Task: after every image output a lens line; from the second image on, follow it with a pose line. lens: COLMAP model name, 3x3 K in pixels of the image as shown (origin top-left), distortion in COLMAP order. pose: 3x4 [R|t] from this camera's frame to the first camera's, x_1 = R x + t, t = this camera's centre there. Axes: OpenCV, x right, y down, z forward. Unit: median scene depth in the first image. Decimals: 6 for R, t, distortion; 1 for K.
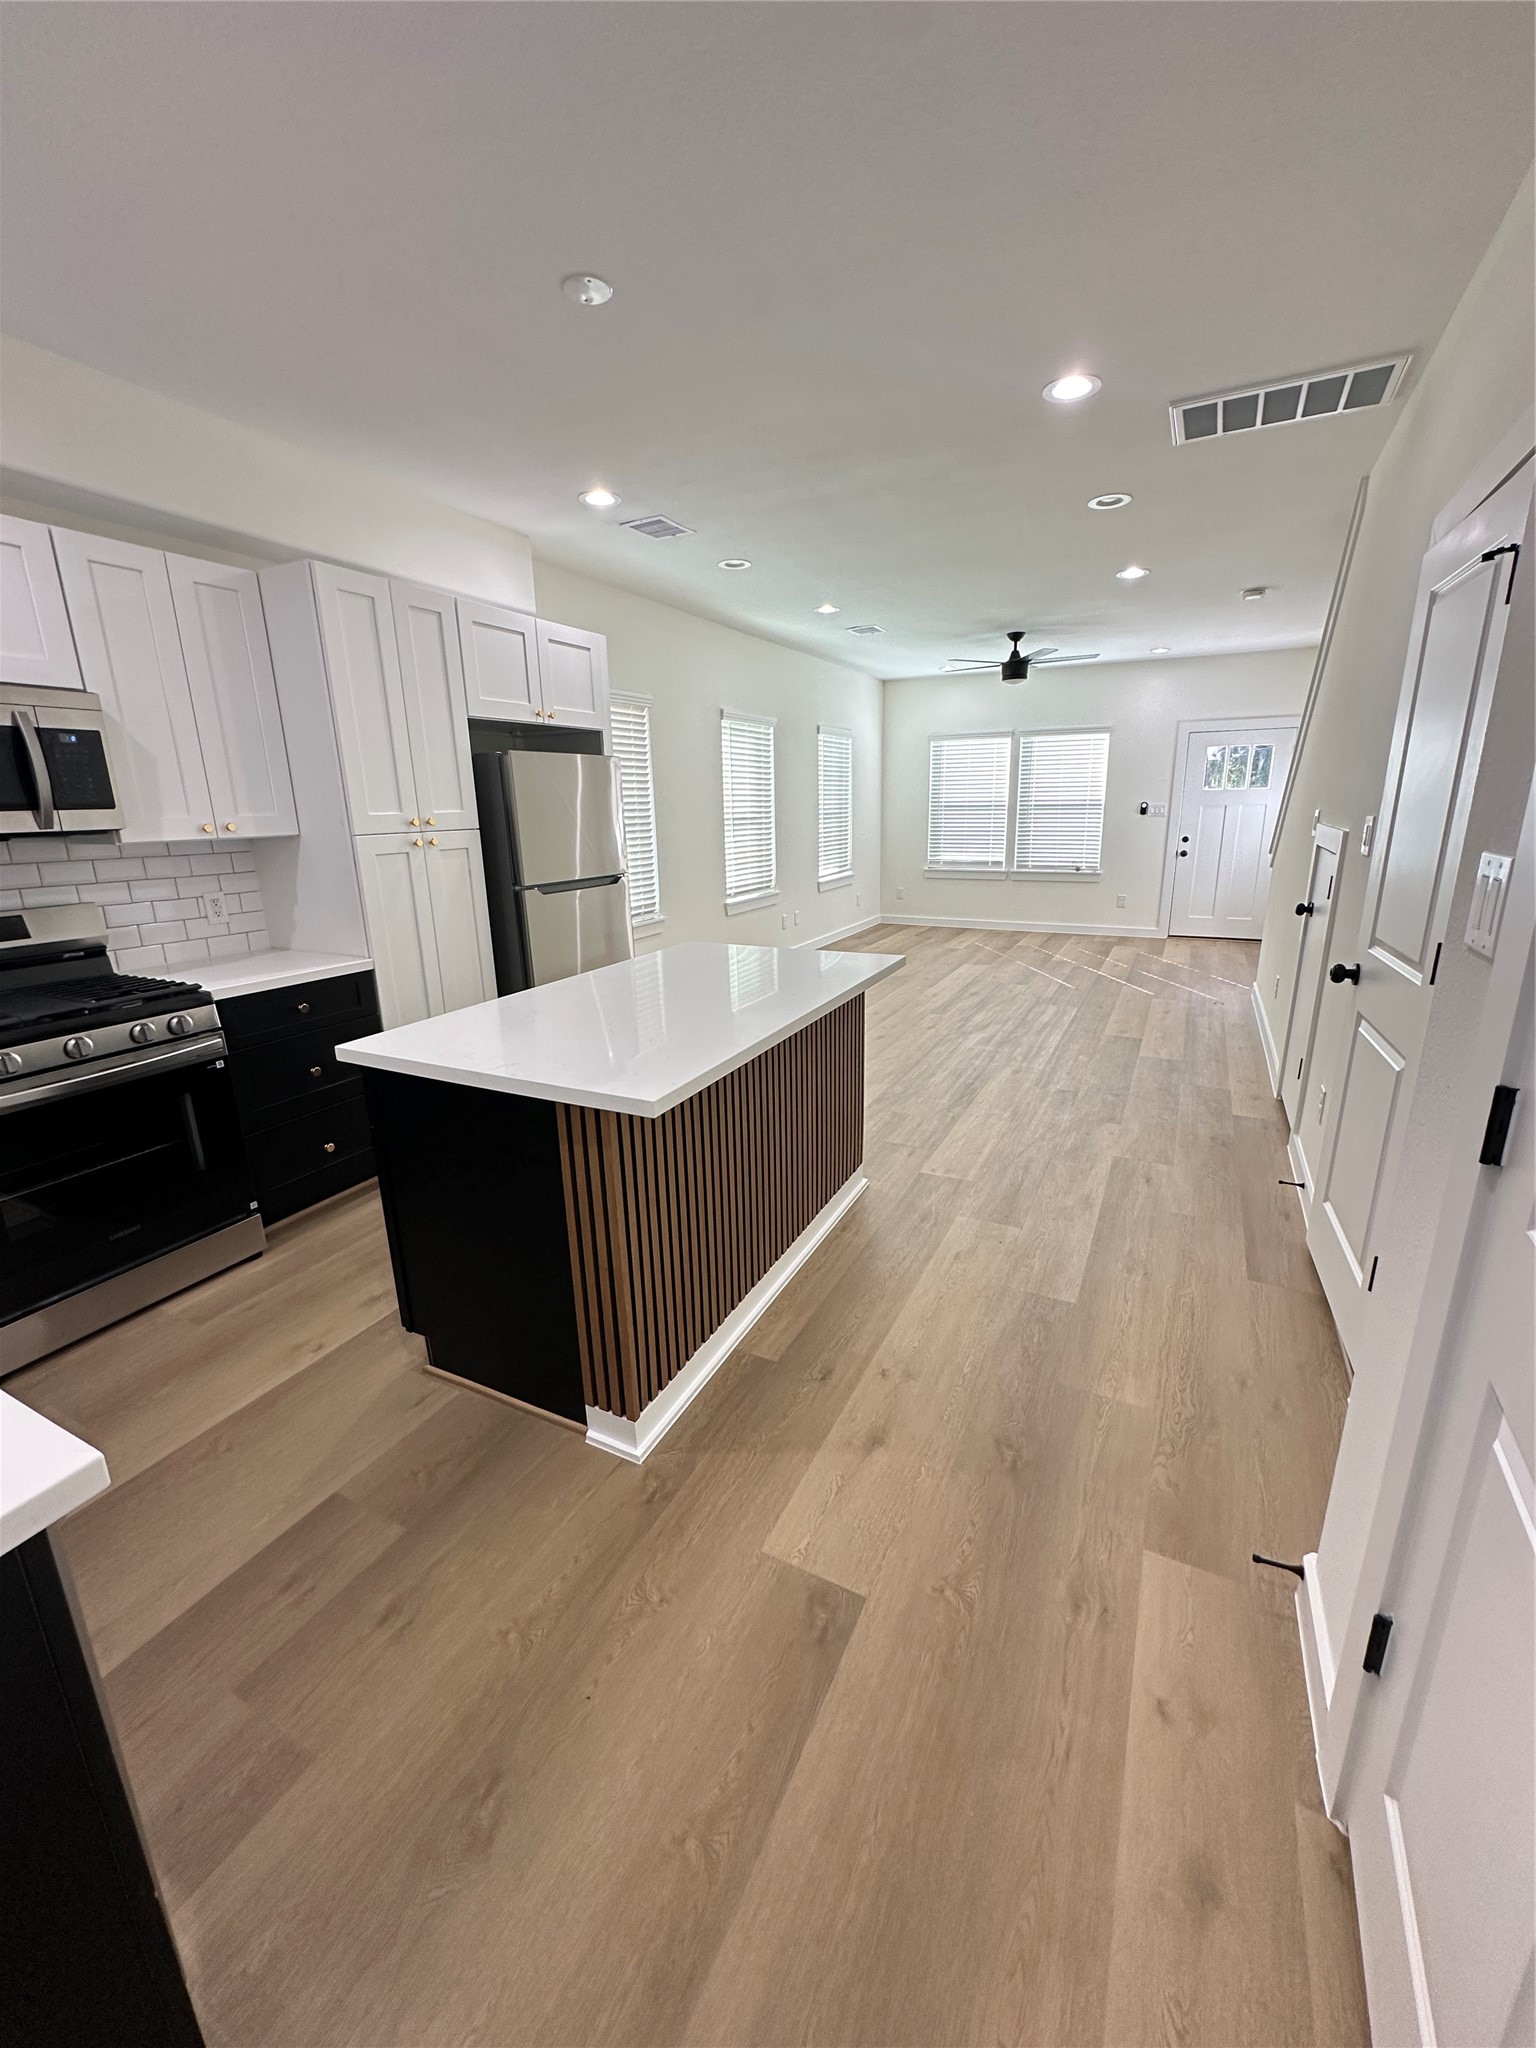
lens RADIAL K [[817.3, 0, 768.0], [0, 817.3, 1024.0], [0, 0, 1]] dist [-0.002153, 0.000087]
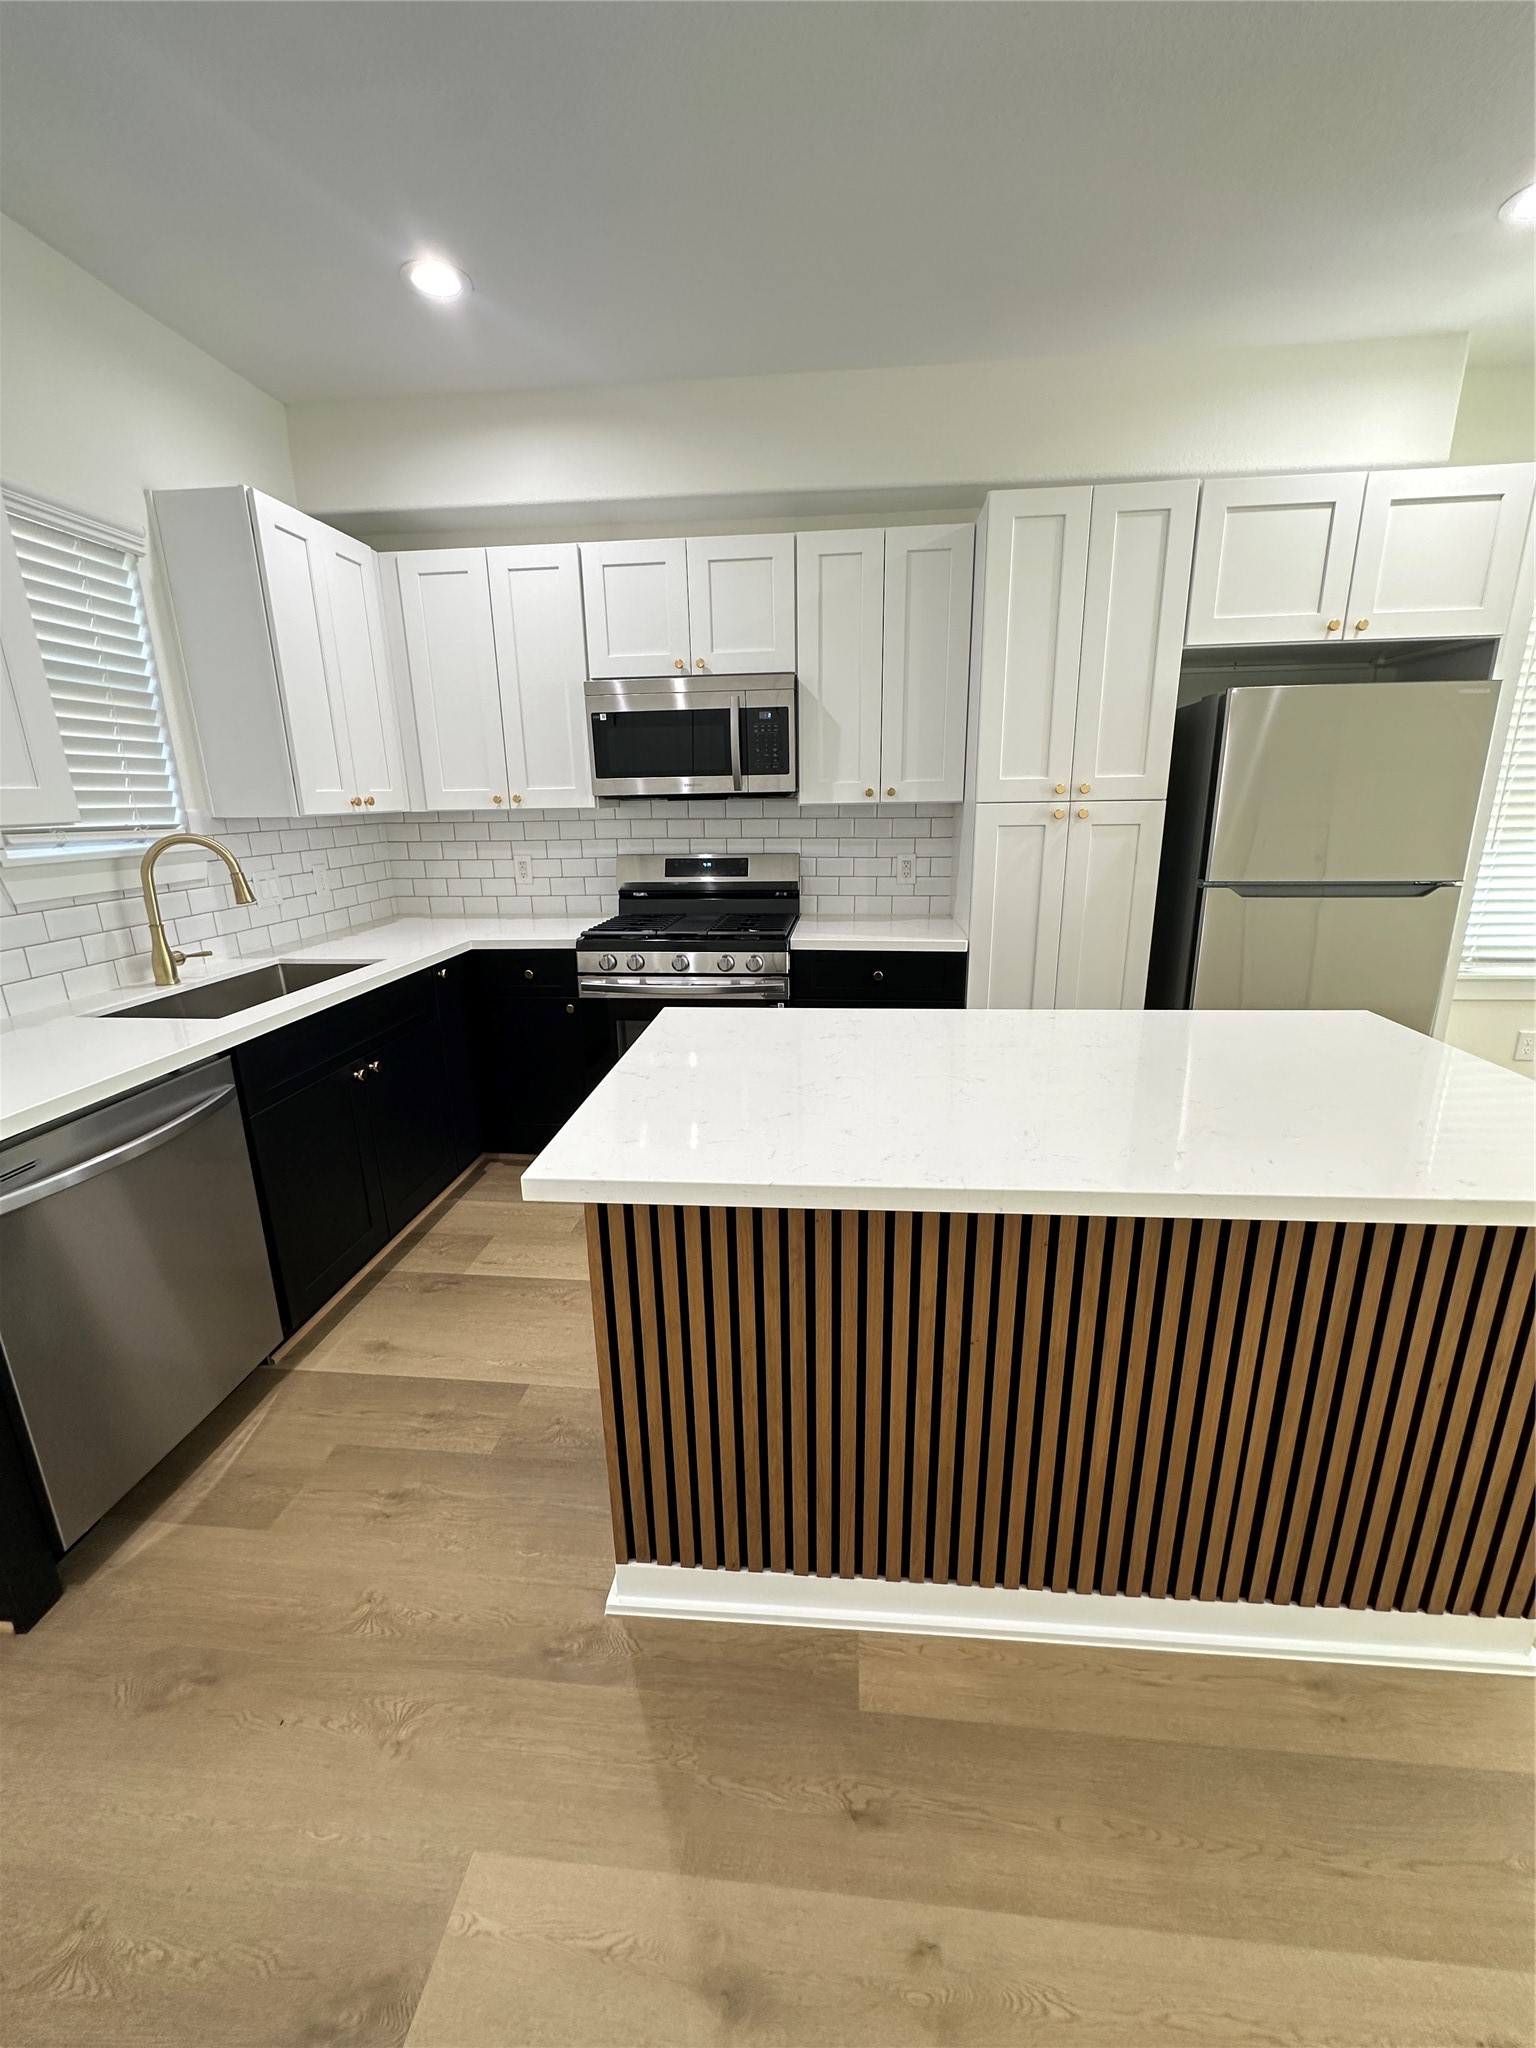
lens RADIAL K [[817.3, 0, 768.0], [0, 817.3, 1024.0], [0, 0, 1]] dist [-0.002153, 0.000087]
pose [[0.368131, 0.262702, -0.891890, 0.317308], [-0.235313, 0.954349, 0.183973, -0.126045], [0.899504, 0.142147, 0.413143, 0.522921]]
